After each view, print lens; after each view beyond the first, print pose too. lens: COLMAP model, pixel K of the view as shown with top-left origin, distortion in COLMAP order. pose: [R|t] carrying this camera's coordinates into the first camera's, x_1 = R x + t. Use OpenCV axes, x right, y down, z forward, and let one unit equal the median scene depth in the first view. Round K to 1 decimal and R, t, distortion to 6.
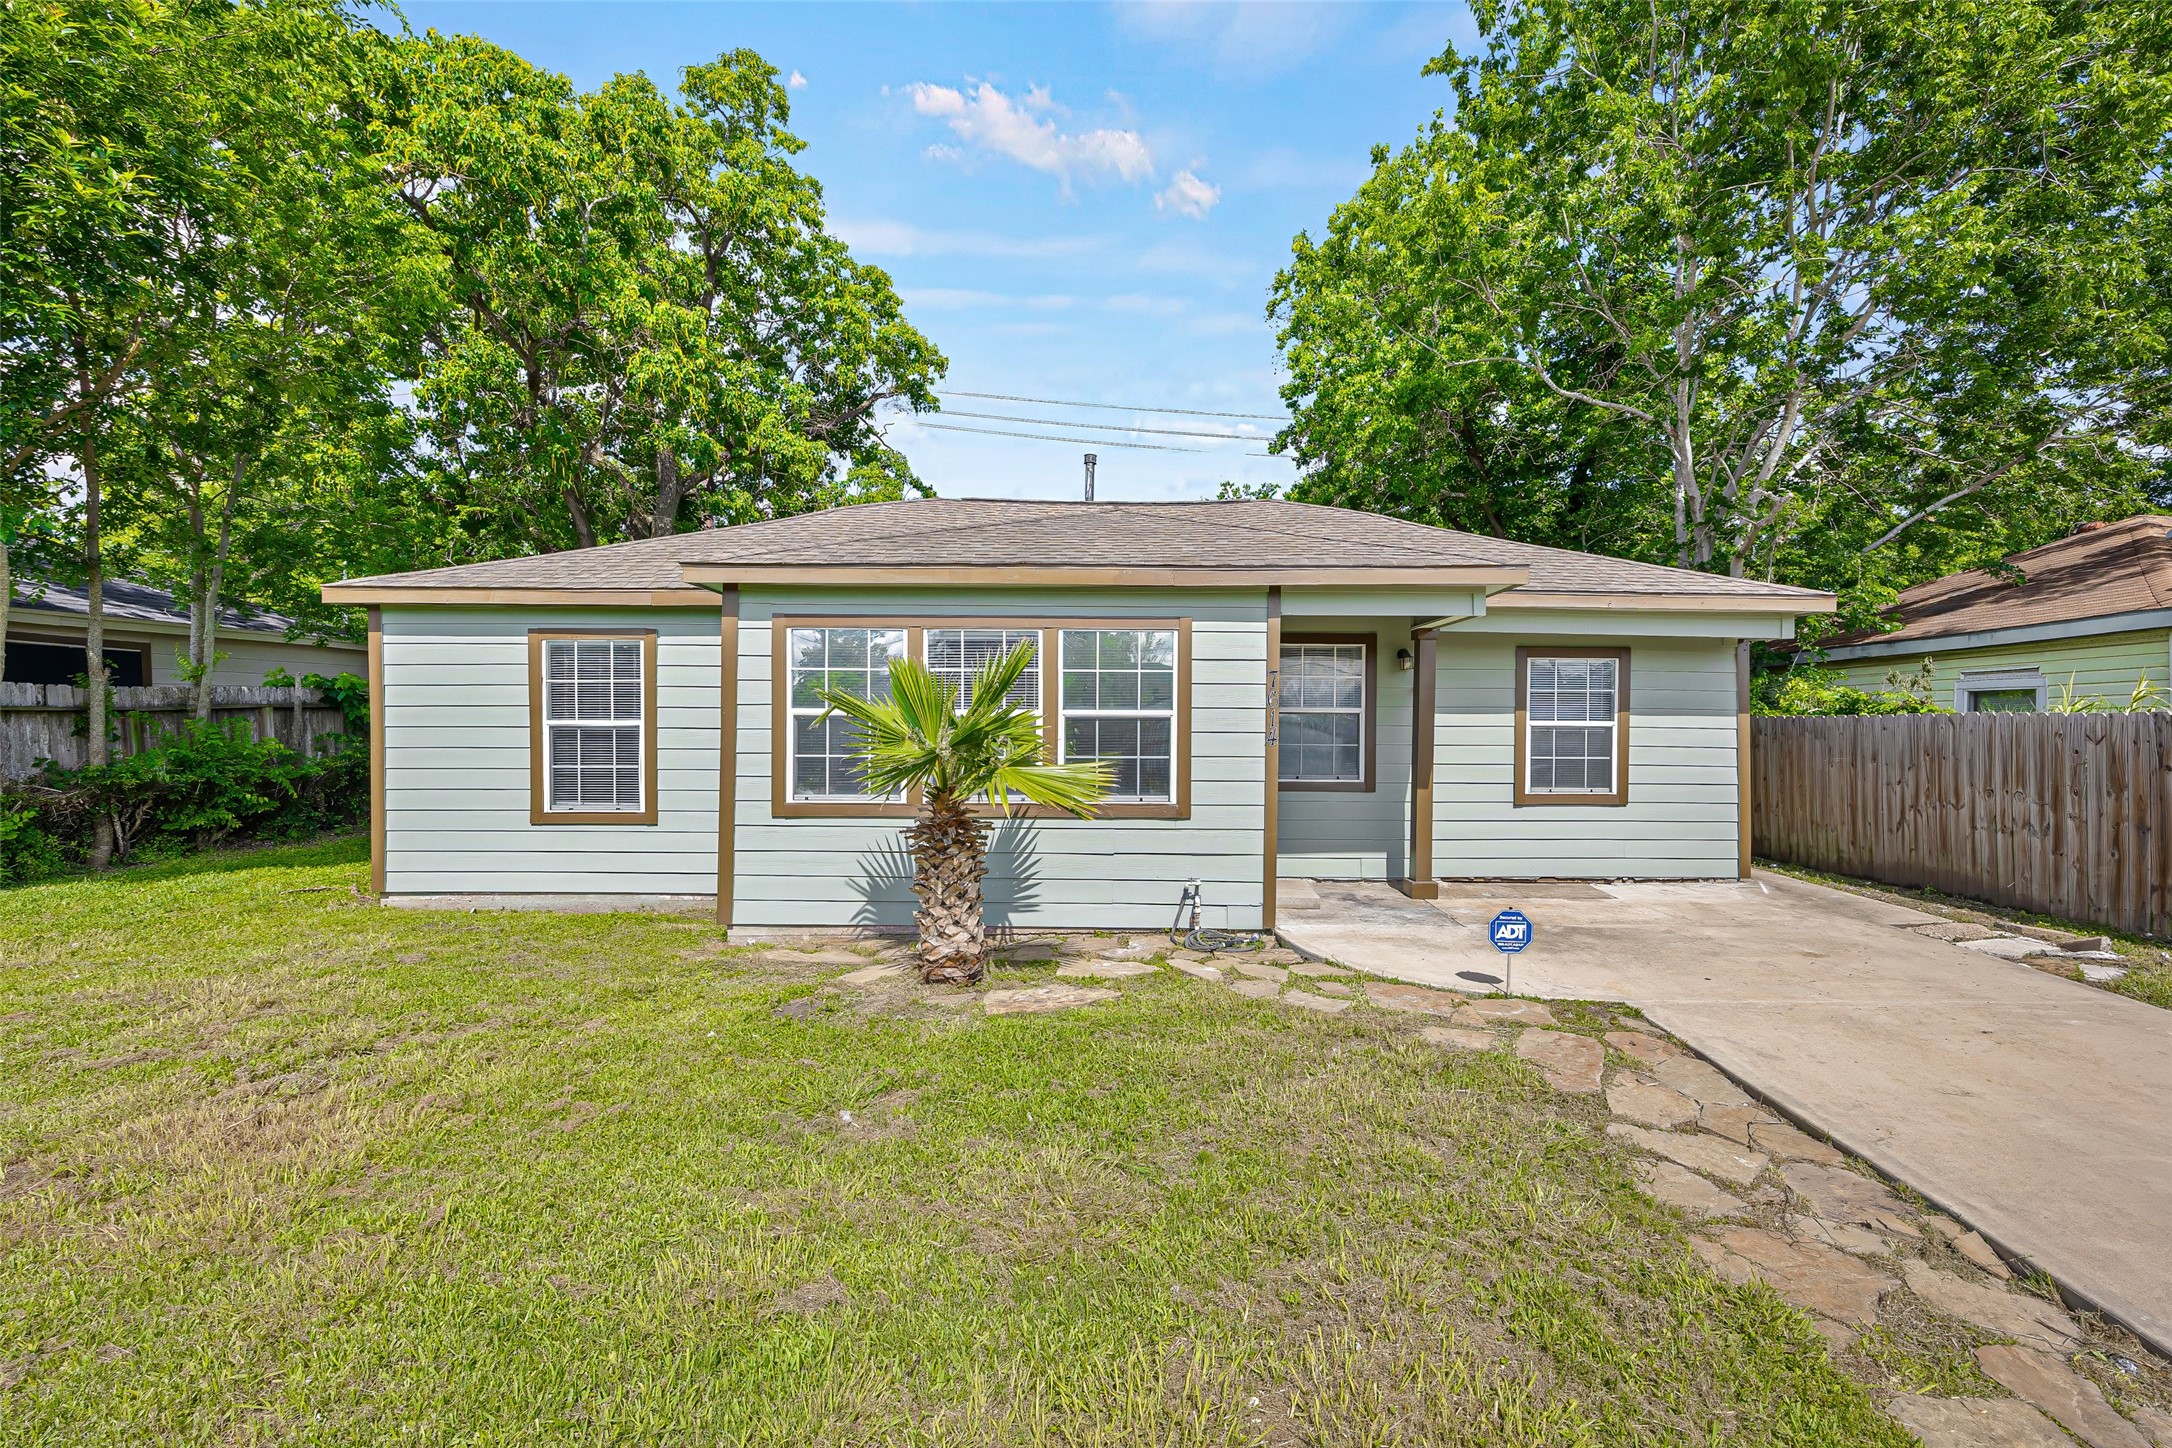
lens RADIAL K [[897.4, 0, 1200.0], [0, 897.4, 725.0], [0, 0, 1]] dist [0.000360, -0.000049]
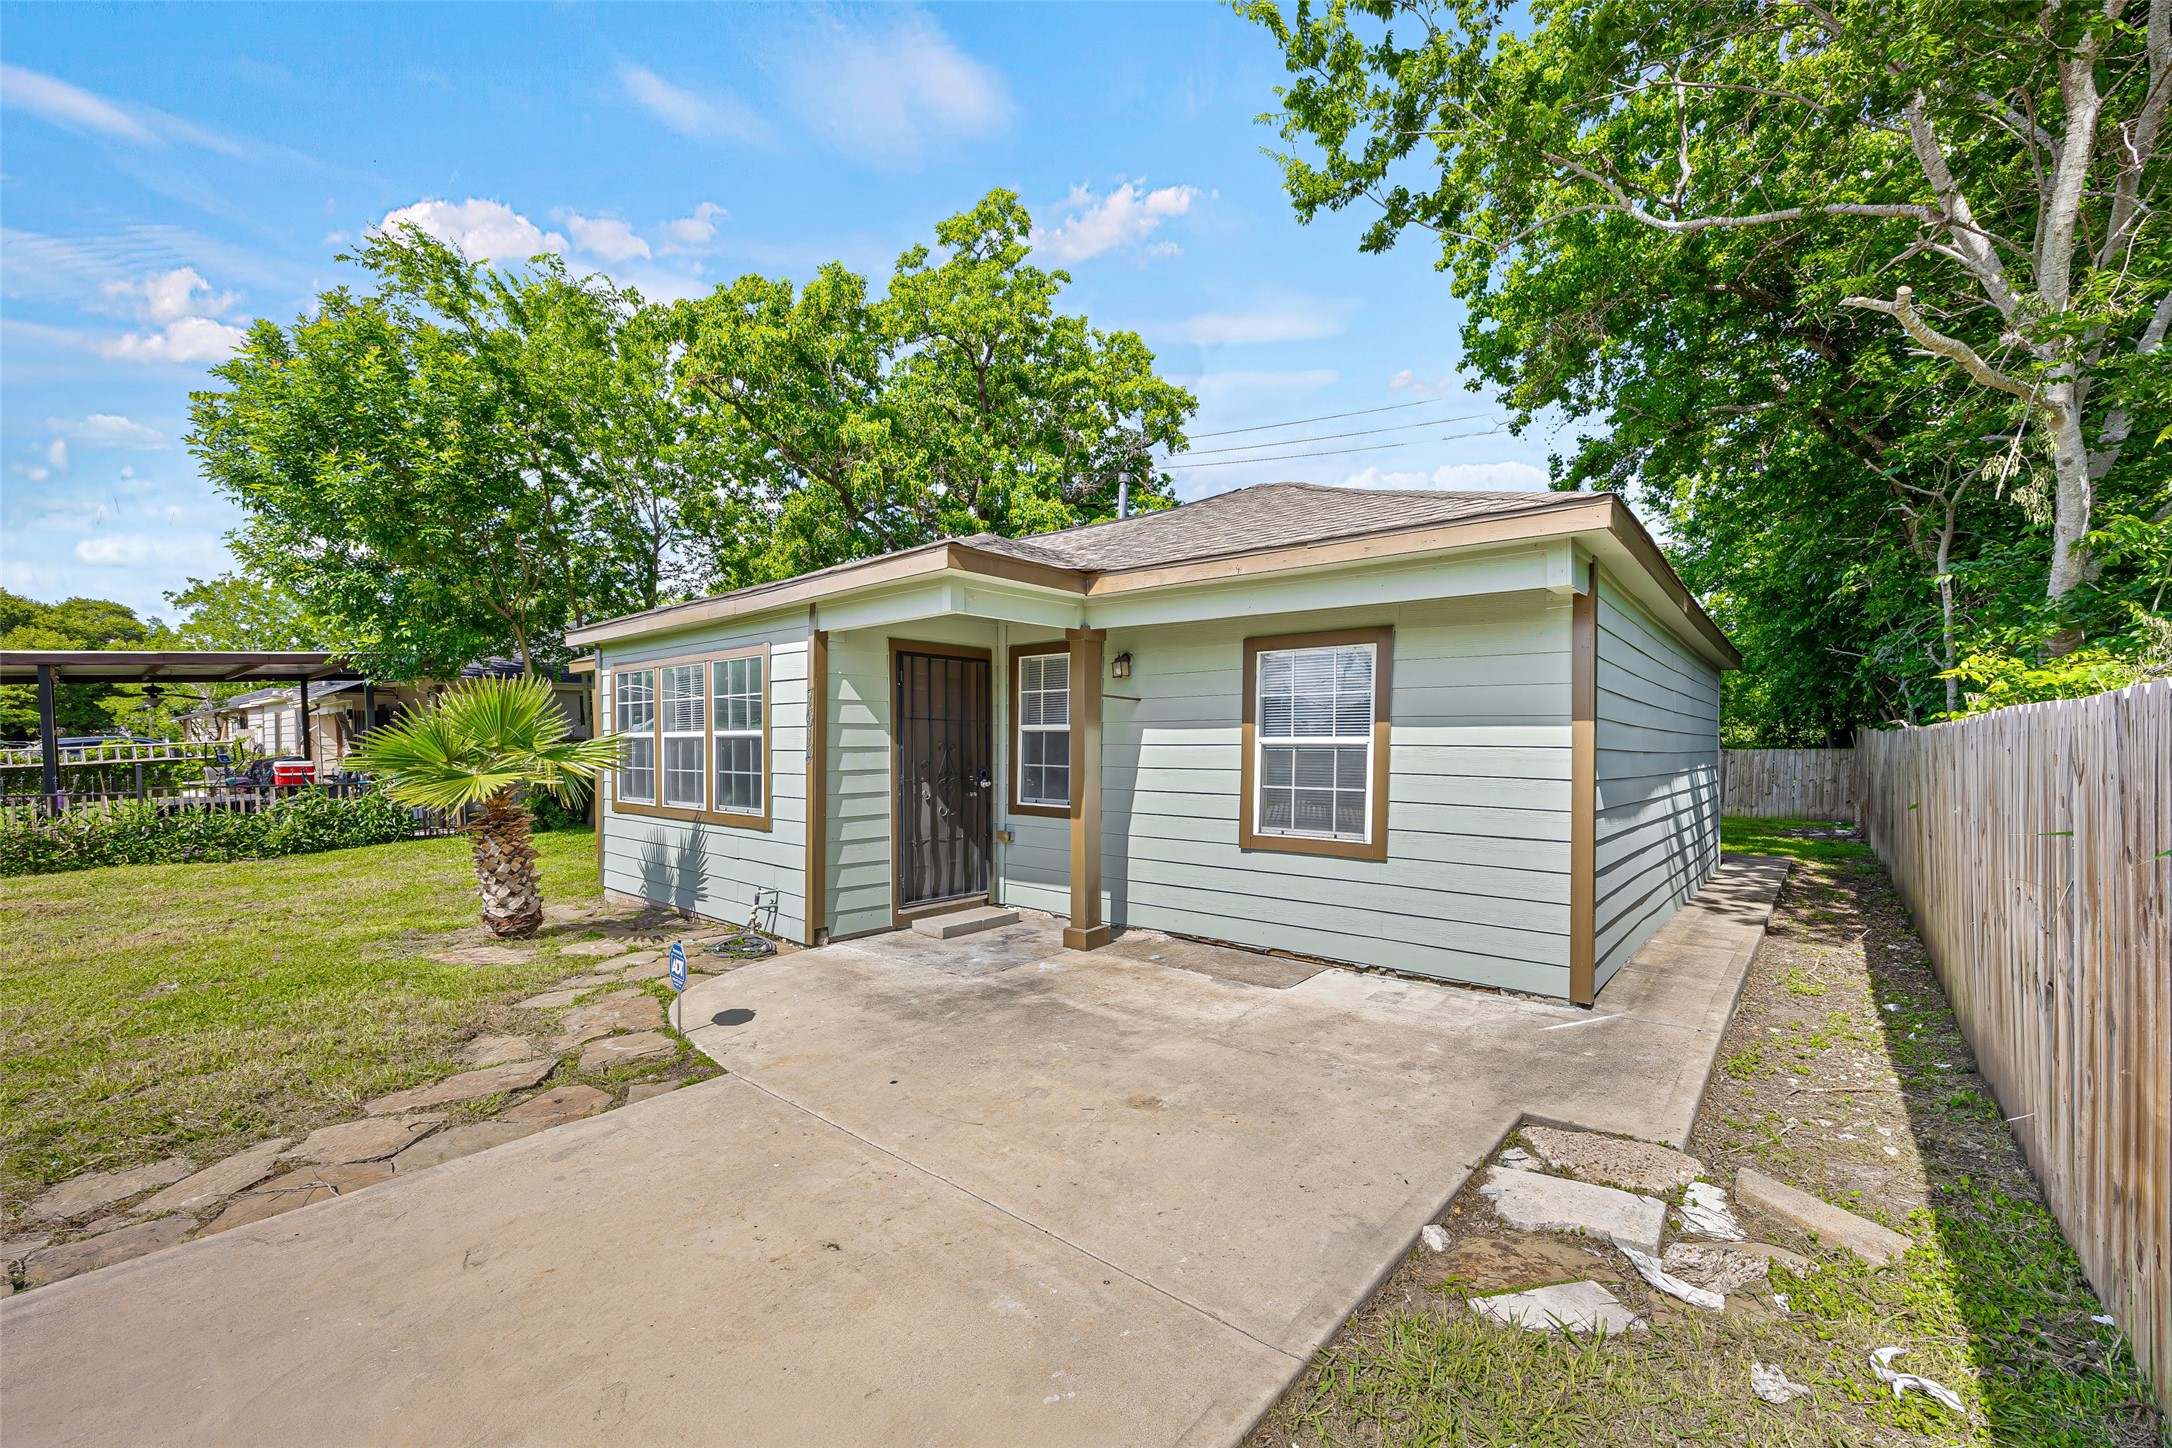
lens RADIAL K [[889.0, 0, 1132.8], [0, 889.0, 765.5], [0, 0, 1]] dist [-0.000001, -0.000035]
pose [[0.754255, 0.011205, -0.656486, 0.769397], [0.000093, 0.999853, 0.017172, 0.006222], [0.656581, -0.013013, 0.754143, 0.374146]]
